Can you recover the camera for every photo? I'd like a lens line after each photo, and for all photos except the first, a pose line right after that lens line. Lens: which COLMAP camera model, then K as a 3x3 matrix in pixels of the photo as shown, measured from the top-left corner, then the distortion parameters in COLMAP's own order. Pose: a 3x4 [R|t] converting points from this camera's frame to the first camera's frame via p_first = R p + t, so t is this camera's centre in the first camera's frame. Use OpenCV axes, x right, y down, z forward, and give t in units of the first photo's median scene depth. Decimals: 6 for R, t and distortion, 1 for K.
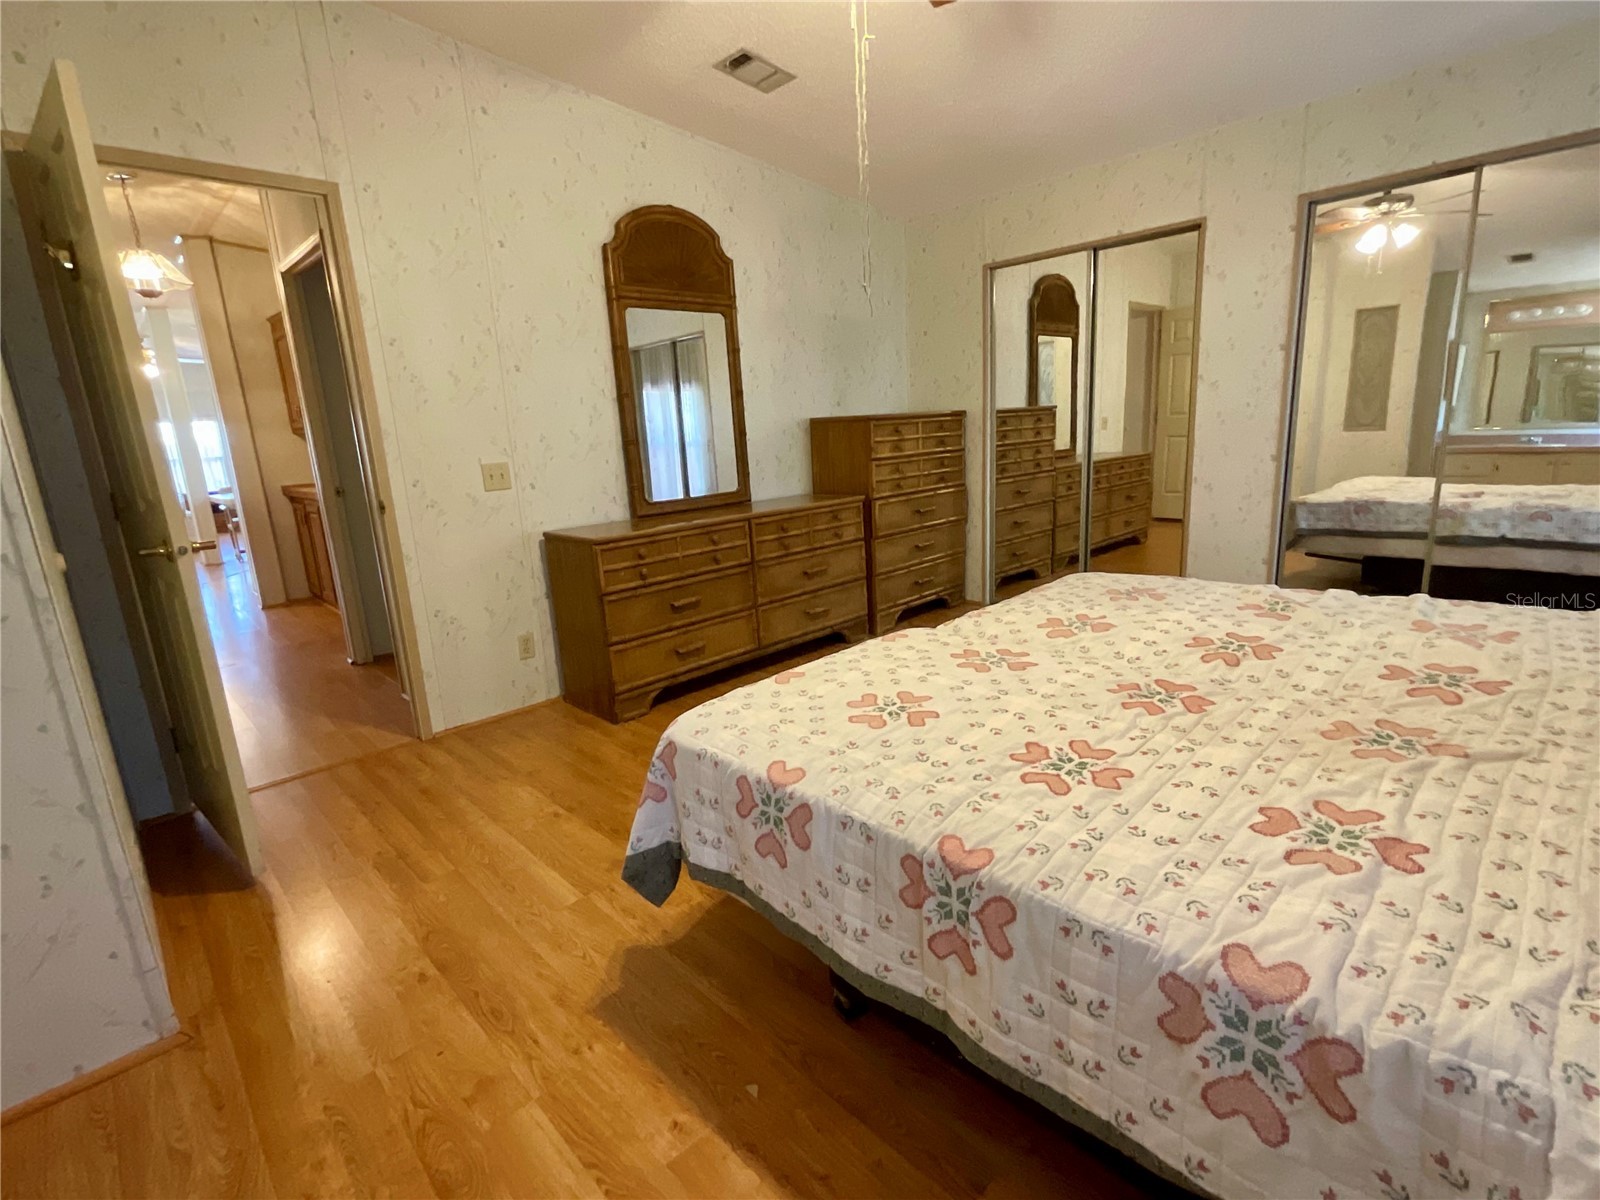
lens RADIAL K [[762.4, 0, 798.4], [0, 762.4, 602.4], [0, 0, 1]] dist [-0.010091, 0.007609]
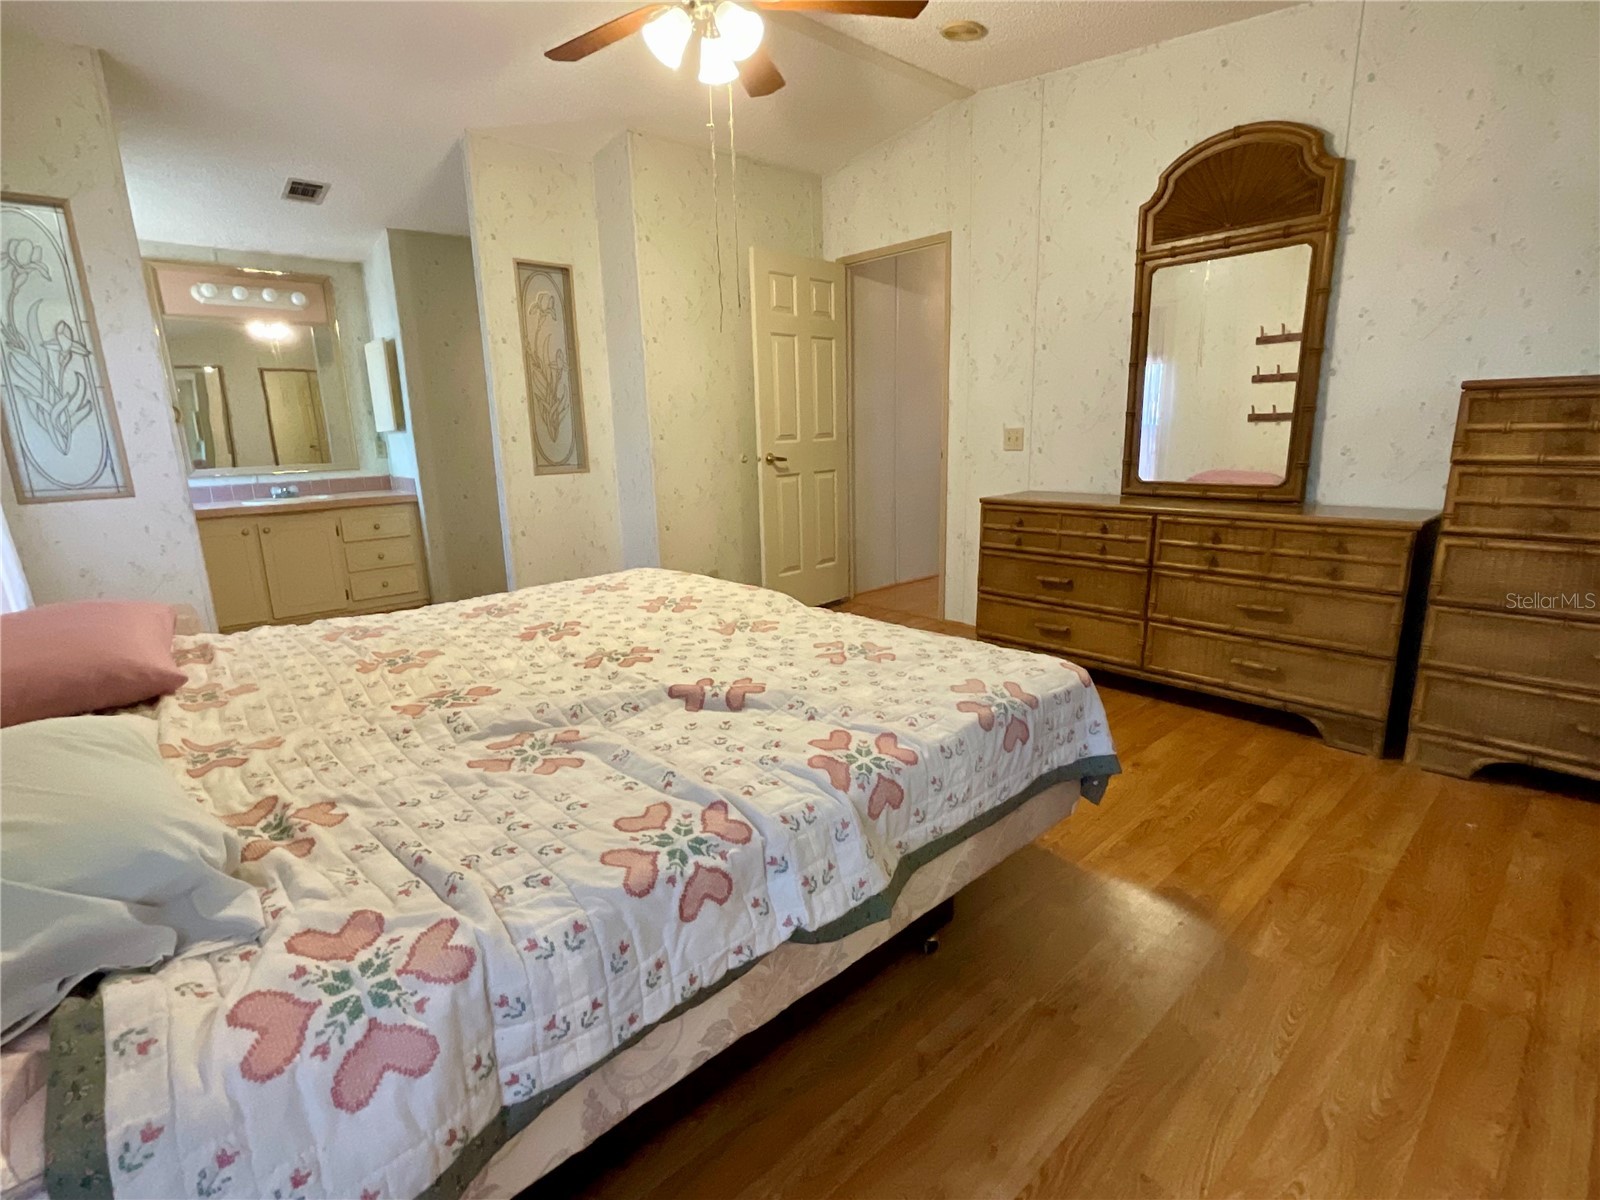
lens RADIAL K [[762.4, 0, 798.4], [0, 762.4, 602.4], [0, 0, 1]] dist [-0.010091, 0.007609]
pose [[-0.033479, 0.284437, -0.958110, 0.739894], [-0.191927, 0.938975, 0.285463, -0.173124], [0.980838, 0.193444, 0.023155, 0.585497]]
